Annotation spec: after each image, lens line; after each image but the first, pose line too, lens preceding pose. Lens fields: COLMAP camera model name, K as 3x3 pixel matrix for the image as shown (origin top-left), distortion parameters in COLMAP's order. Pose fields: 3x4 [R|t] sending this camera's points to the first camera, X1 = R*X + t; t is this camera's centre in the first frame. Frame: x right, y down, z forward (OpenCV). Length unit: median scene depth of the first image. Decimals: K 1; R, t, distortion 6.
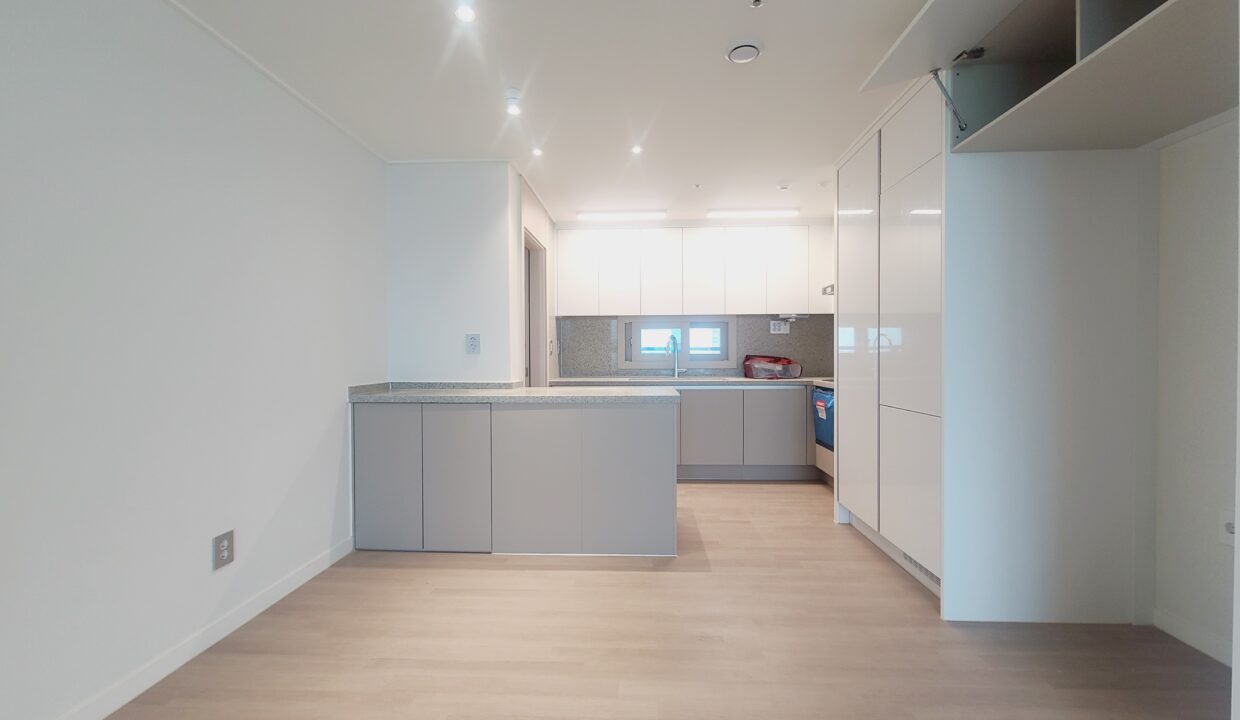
lens RADIAL K [[509.9, 0, 624.2], [0, 509.9, 360.9], [0, 0, 1]] dist [0.000810, -0.000113]
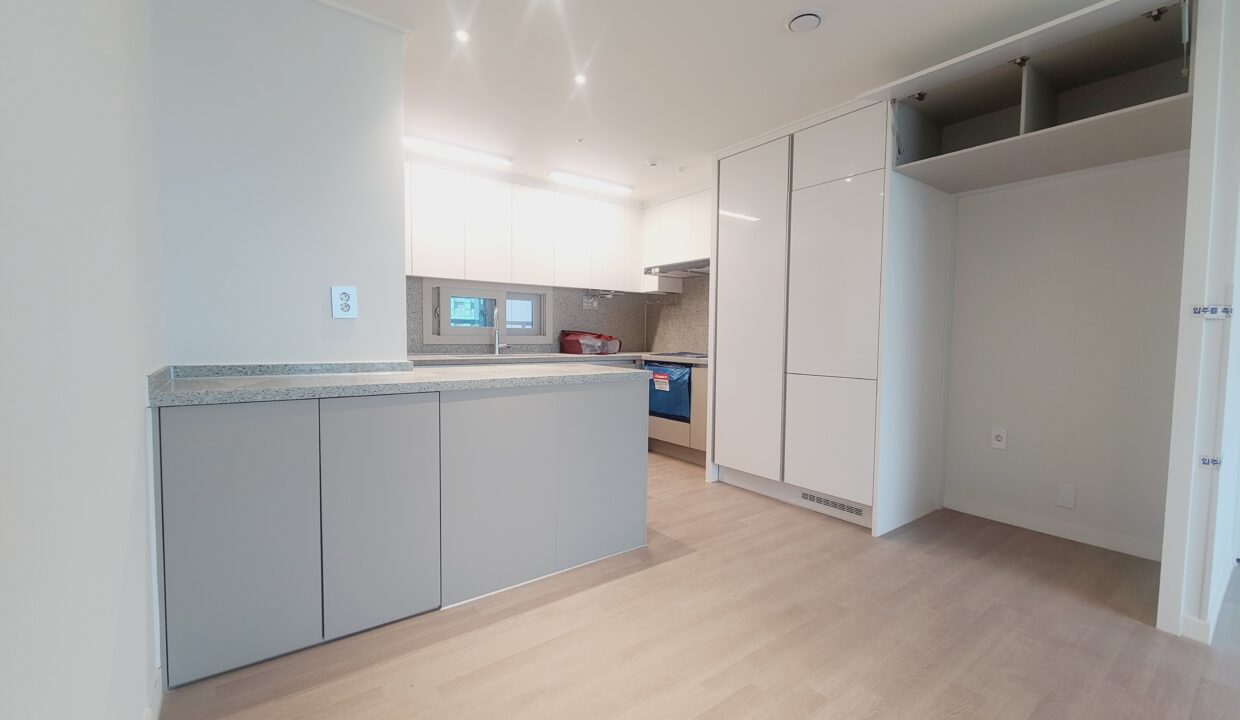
lens RADIAL K [[509.9, 0, 624.2], [0, 509.9, 360.9], [0, 0, 1]] dist [0.000810, -0.000113]
pose [[0.767212, -0.019422, 0.641099, -0.439688], [-0.007427, 0.999205, 0.039159, 0.011941], [-0.641350, -0.034805, 0.766458, 0.283249]]
